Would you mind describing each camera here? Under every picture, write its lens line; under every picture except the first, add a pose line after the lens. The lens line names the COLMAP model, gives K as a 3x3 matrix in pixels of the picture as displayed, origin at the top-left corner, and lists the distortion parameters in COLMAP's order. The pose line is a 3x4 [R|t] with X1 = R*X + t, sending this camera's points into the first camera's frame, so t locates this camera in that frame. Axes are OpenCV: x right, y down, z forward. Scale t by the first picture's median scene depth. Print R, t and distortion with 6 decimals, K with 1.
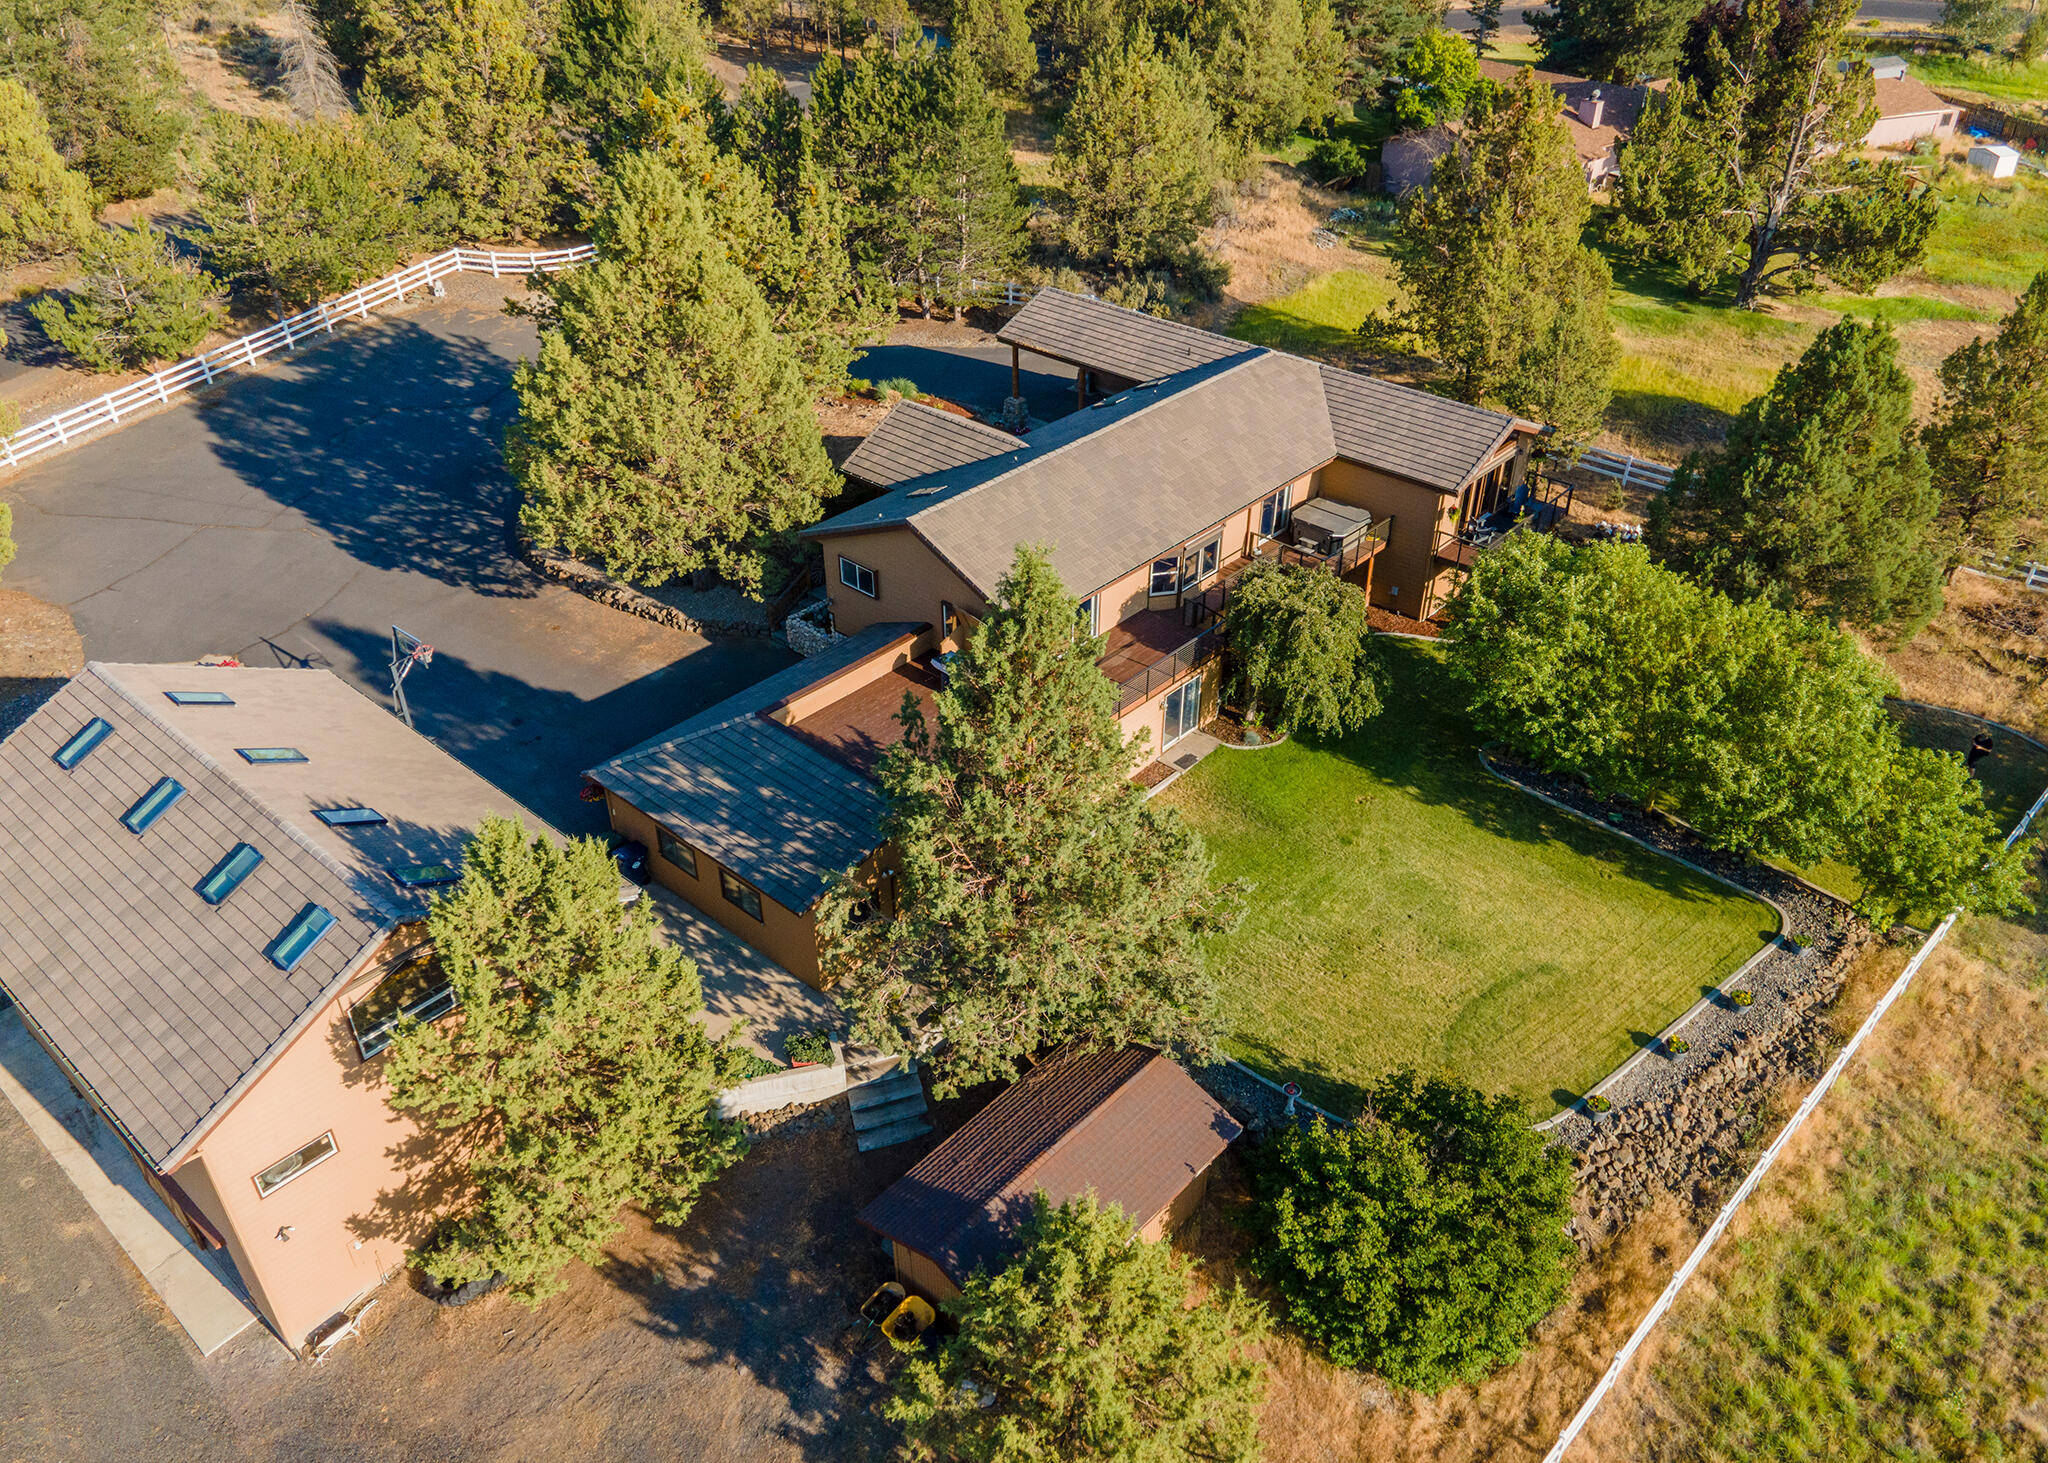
lens RADIAL K [[1424.1, 0, 1012.7], [0, 1424.1, 858.4], [0, 0, 1]] dist [0.023483, 0.001533]
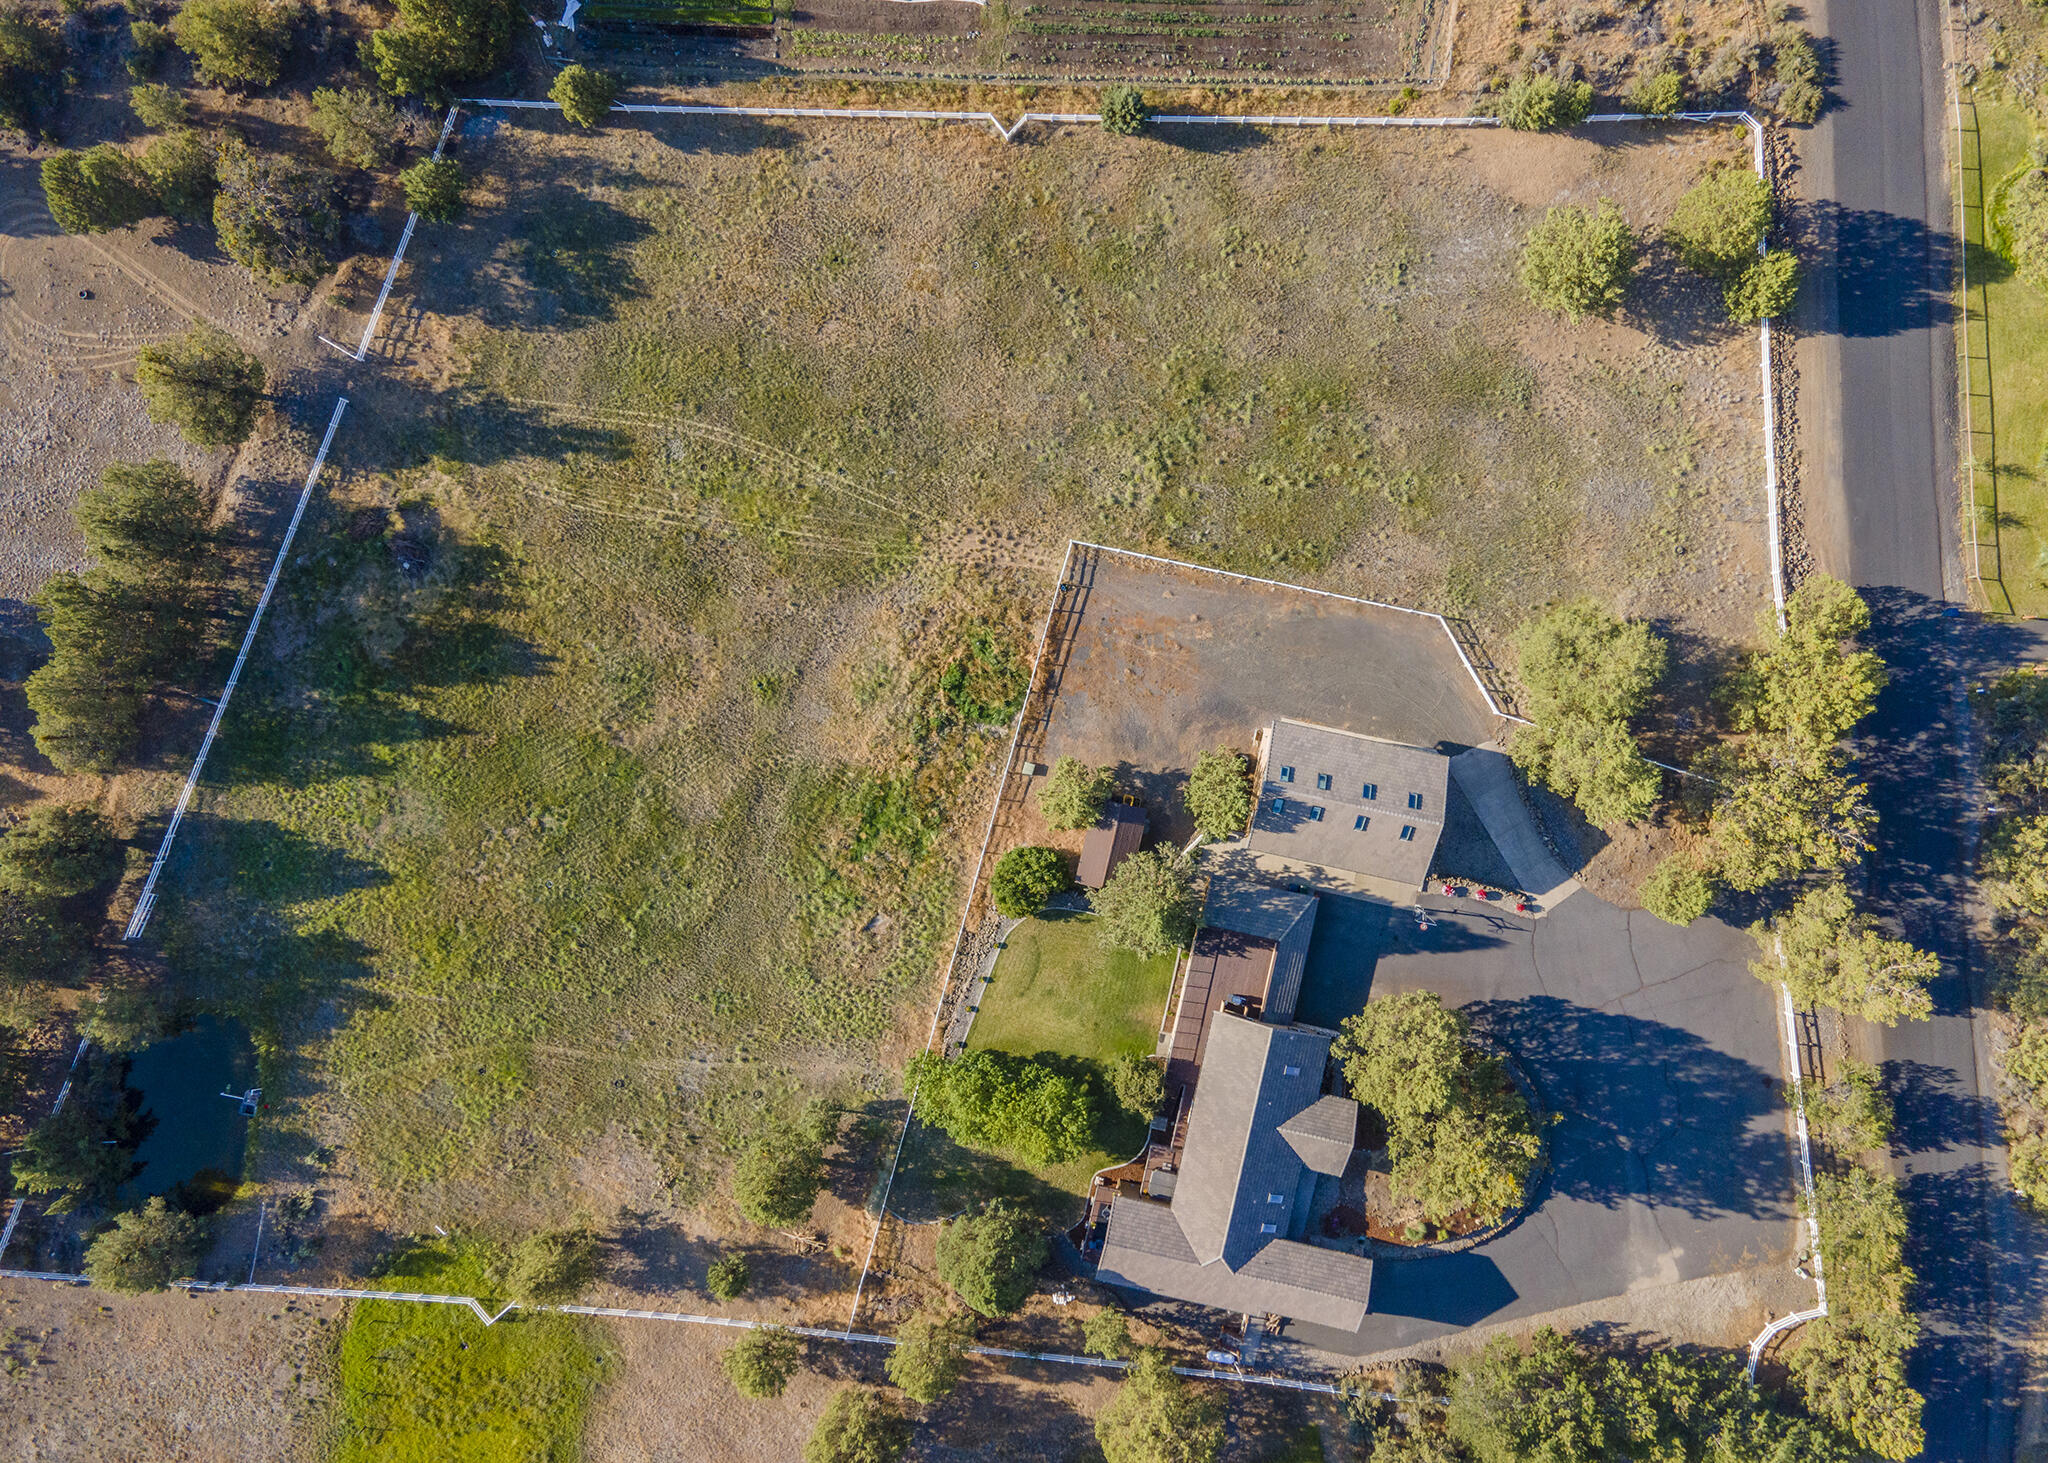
lens RADIAL K [[1724.9, 0, 1019.3], [0, 1724.9, 736.9], [0, 0, 1]] dist [-0.005214, -0.000575]
pose [[-0.866586, 0.498222, 0.028352, -0.022916], [-0.267251, -0.511324, 0.816777, -2.174692], [0.421433, 0.700230, 0.576257, -1.295324]]
